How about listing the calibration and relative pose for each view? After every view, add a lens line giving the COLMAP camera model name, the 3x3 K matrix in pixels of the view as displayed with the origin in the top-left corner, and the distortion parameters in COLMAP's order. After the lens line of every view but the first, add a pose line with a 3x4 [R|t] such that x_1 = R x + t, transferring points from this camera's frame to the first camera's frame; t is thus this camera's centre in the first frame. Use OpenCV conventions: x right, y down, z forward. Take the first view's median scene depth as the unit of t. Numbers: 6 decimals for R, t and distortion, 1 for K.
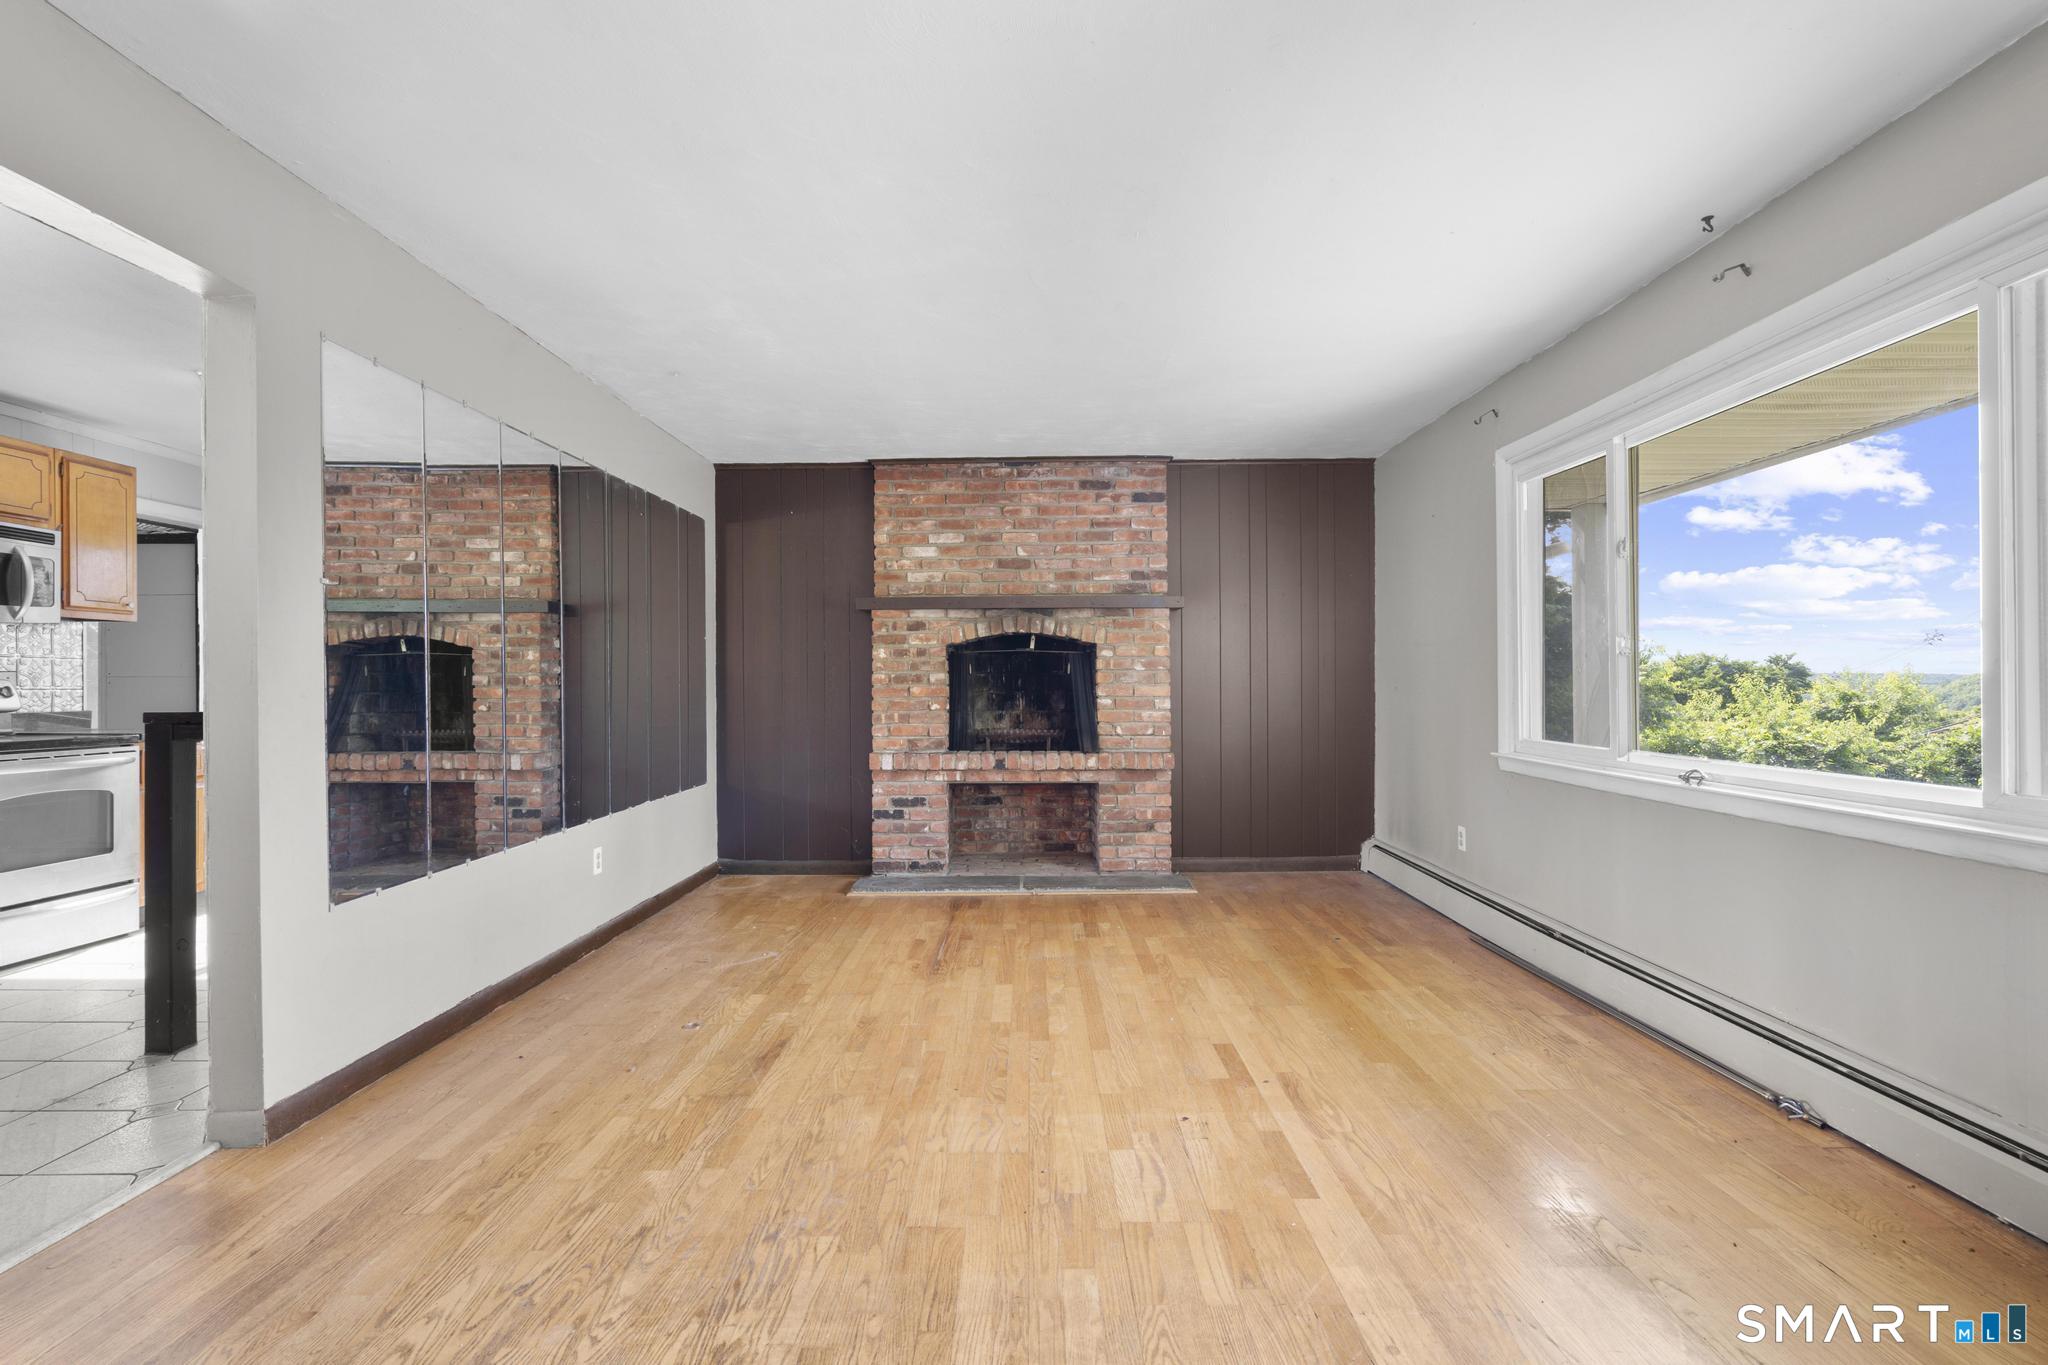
lens RADIAL K [[925.9, 0, 1046.5], [0, 925.9, 683.9], [0, 0, 1]] dist [-0.006896, 0.004241]
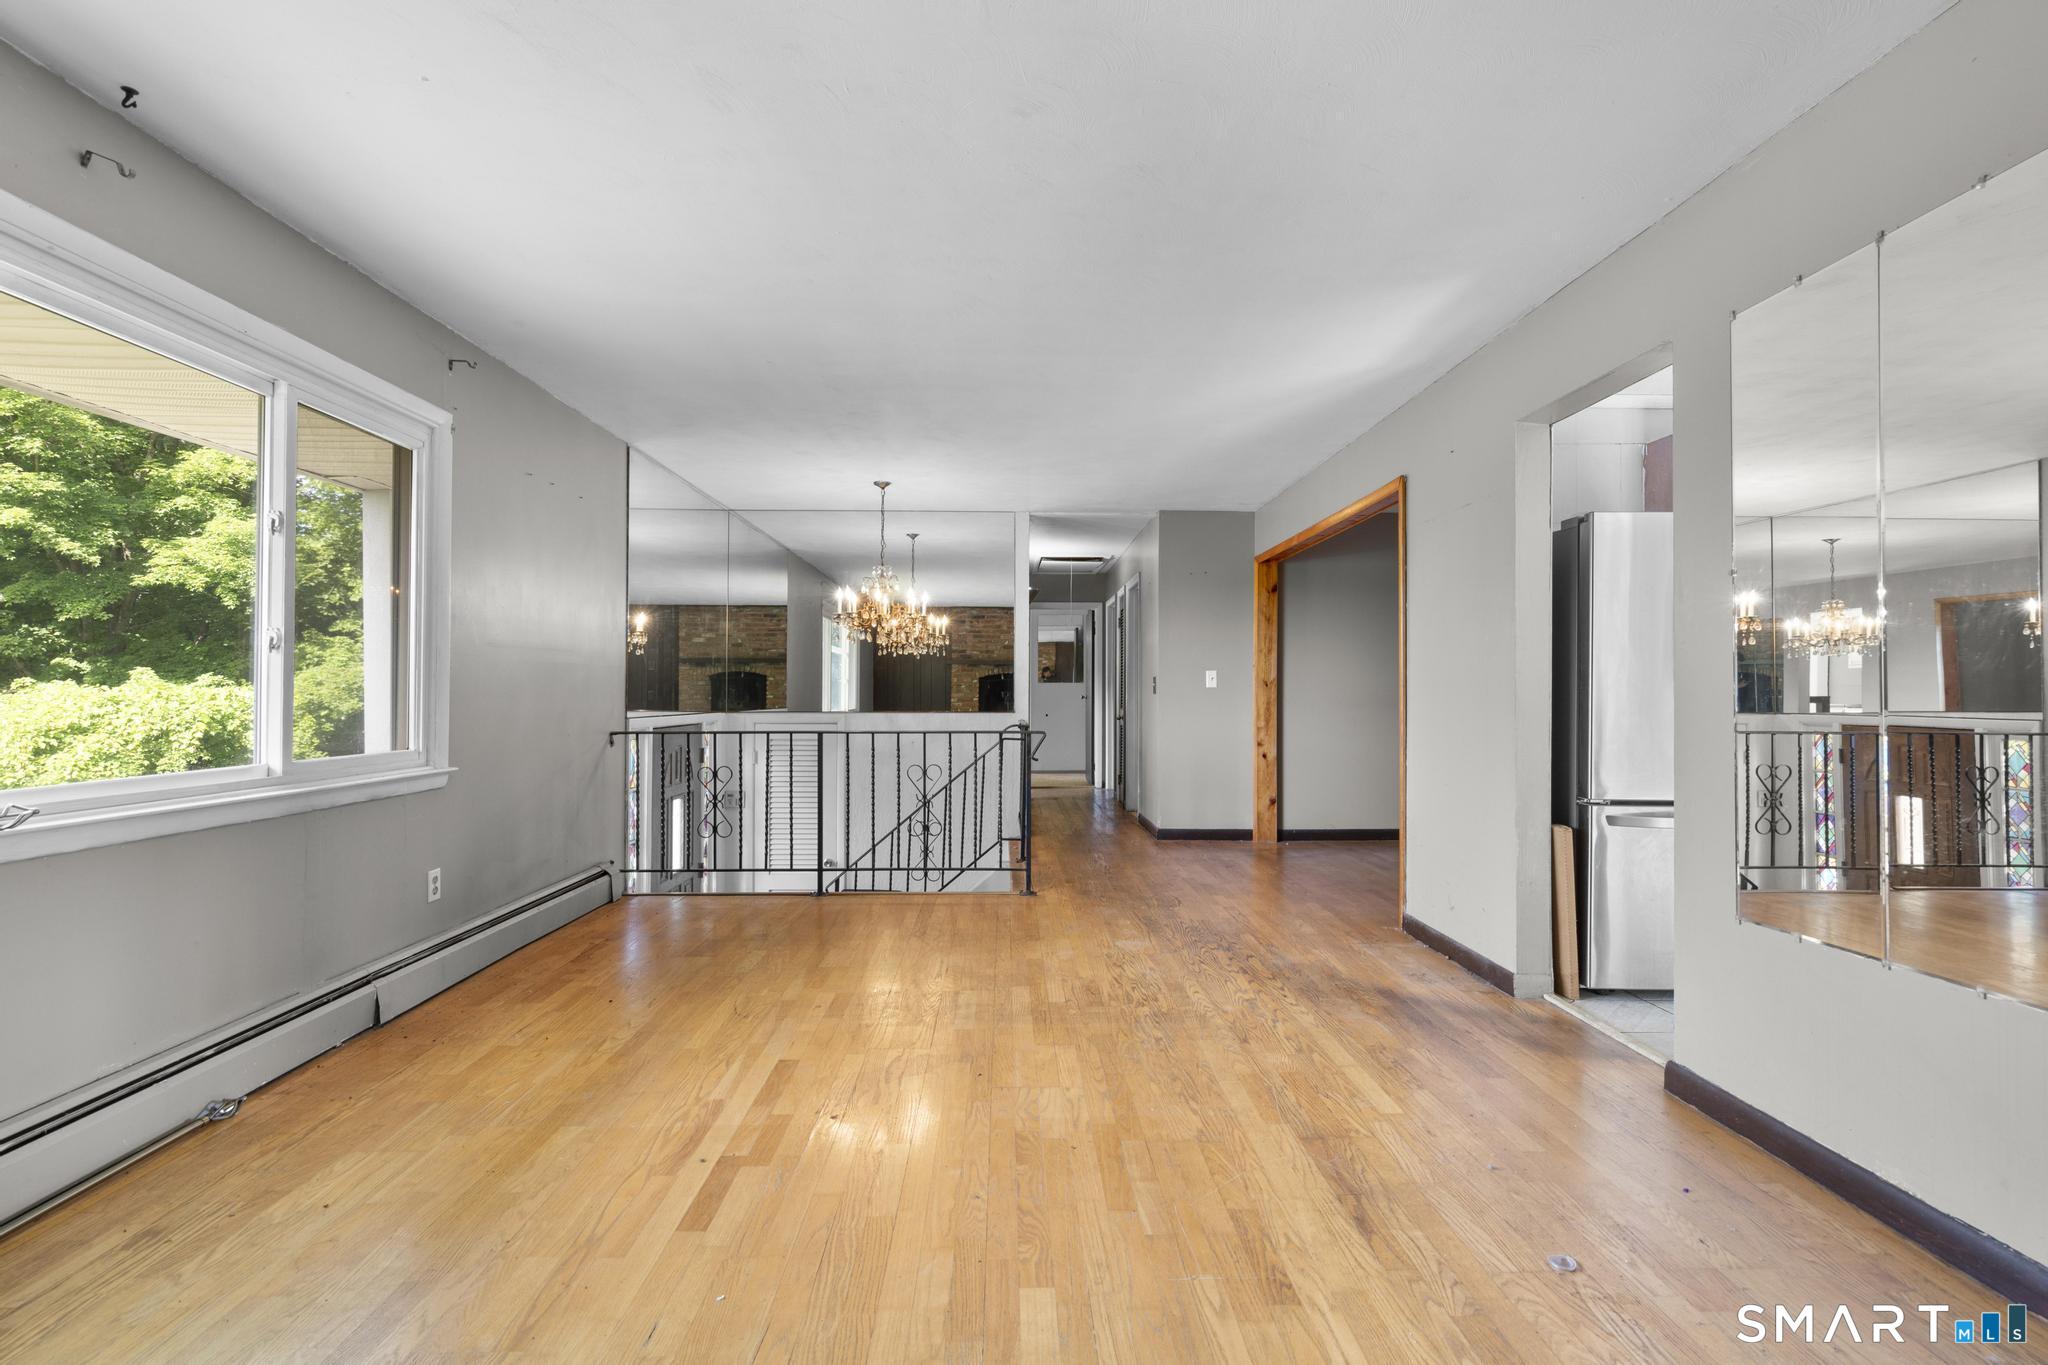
lens RADIAL K [[925.9, 0, 1029.3], [0, 925.9, 678.4], [0, 0, 1]] dist [-0.006896, 0.004241]
pose [[-0.999956, 0.001788, -0.009258, -0.033080], [0.001945, 0.999854, -0.016957, 0.008837], [0.009227, -0.016974, -0.999813, 1.268884]]
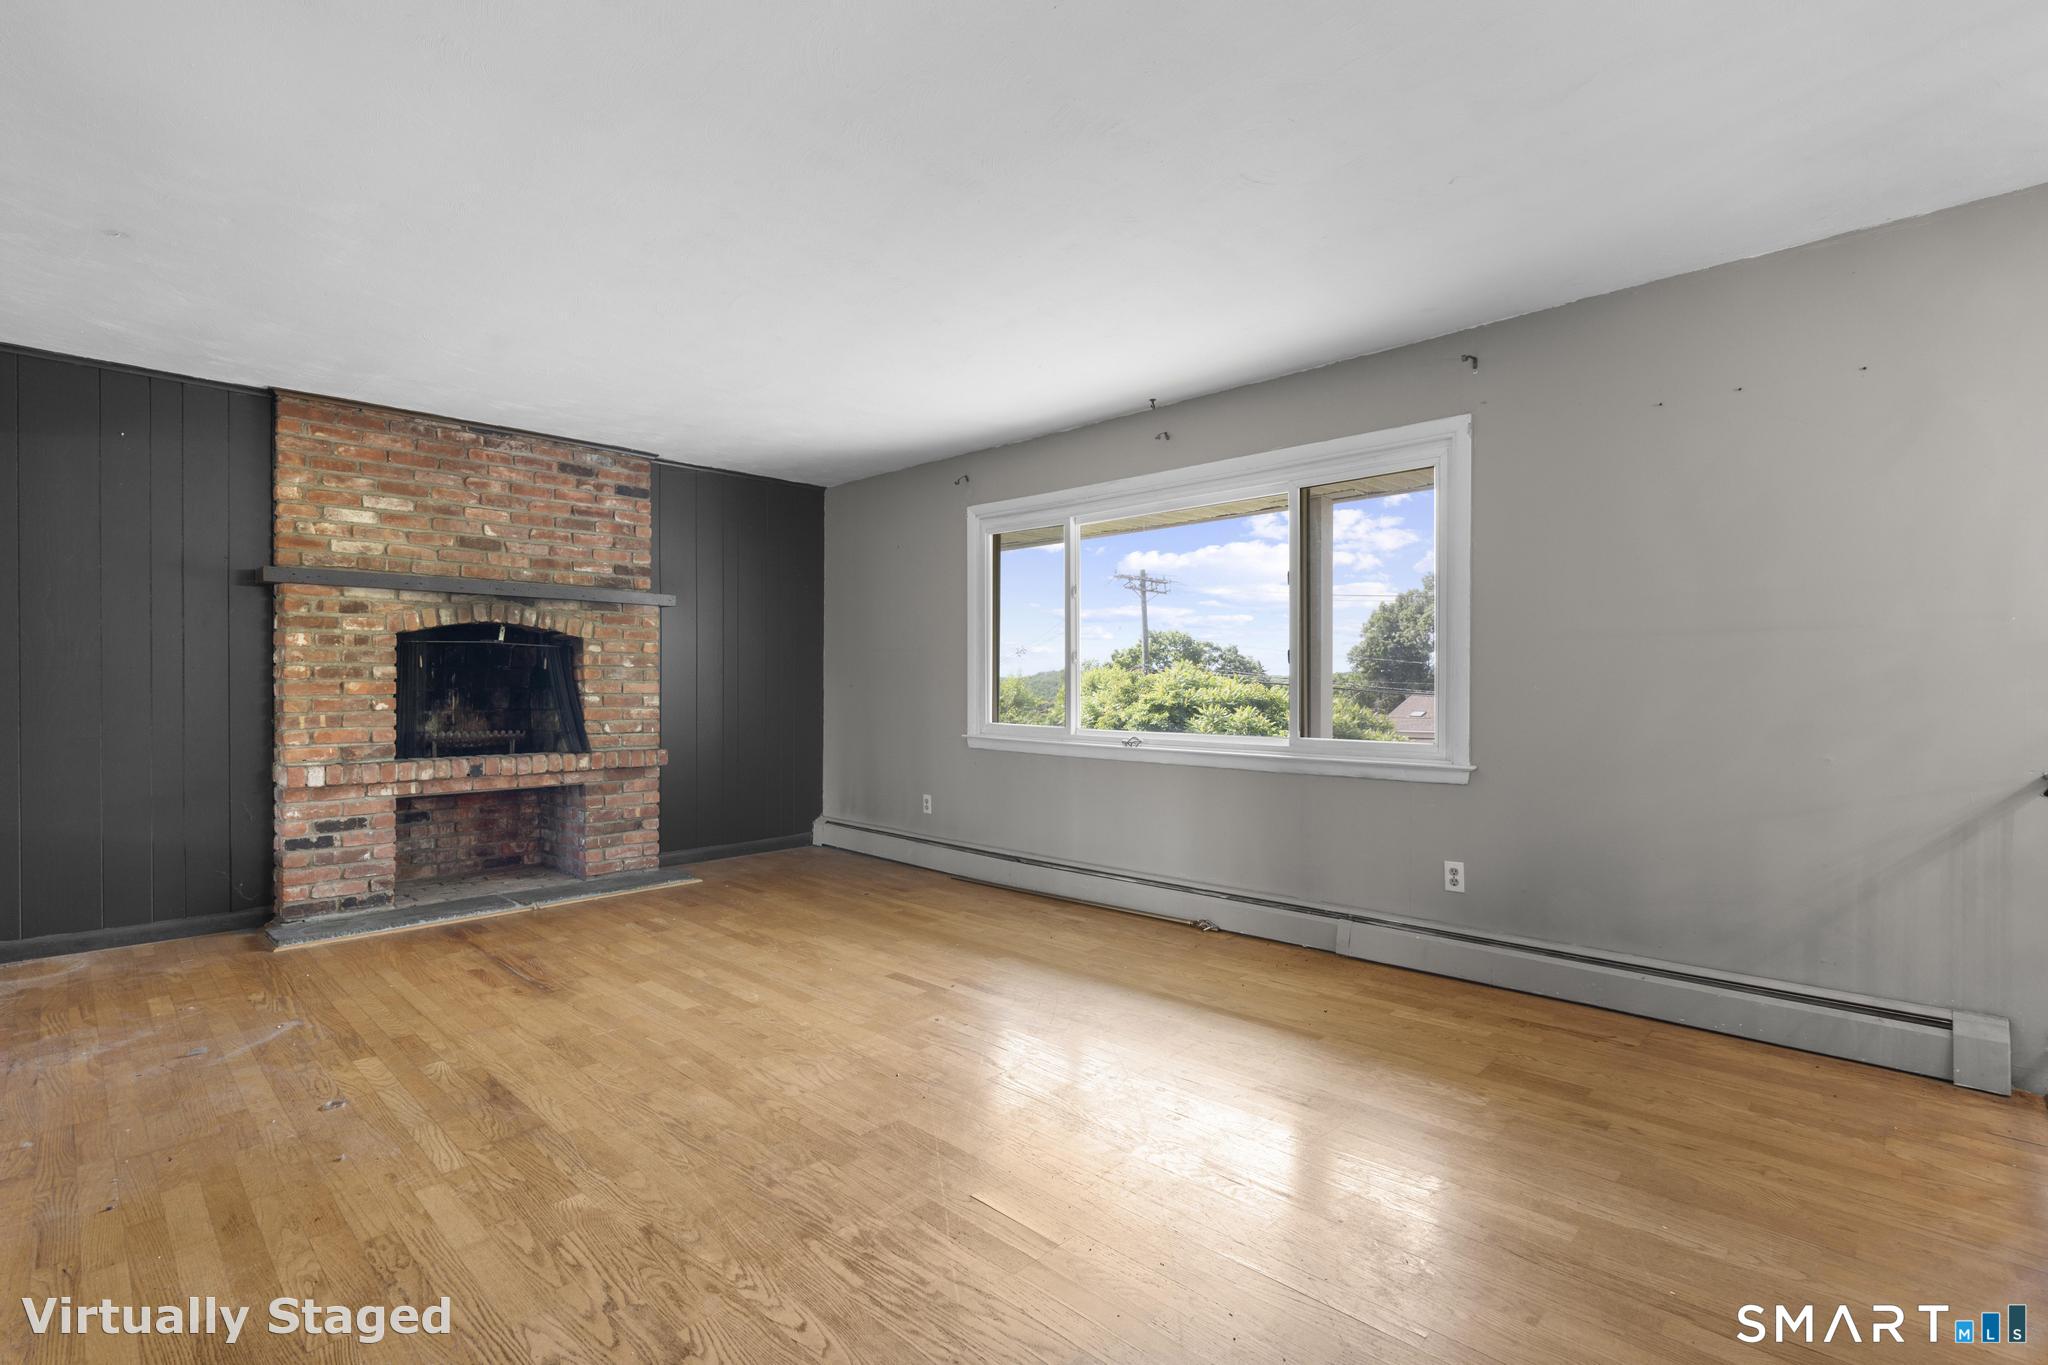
lens RADIAL K [[925.9, 0, 1041.3], [0, 925.9, 684.0], [0, 0, 1]] dist [-0.006896, 0.004241]
pose [[0.689341, 0.005017, 0.724419, -0.433306], [-0.006384, 0.999979, -0.000851, 0.001987], [-0.724409, -0.004038, 0.689359, 0.005631]]
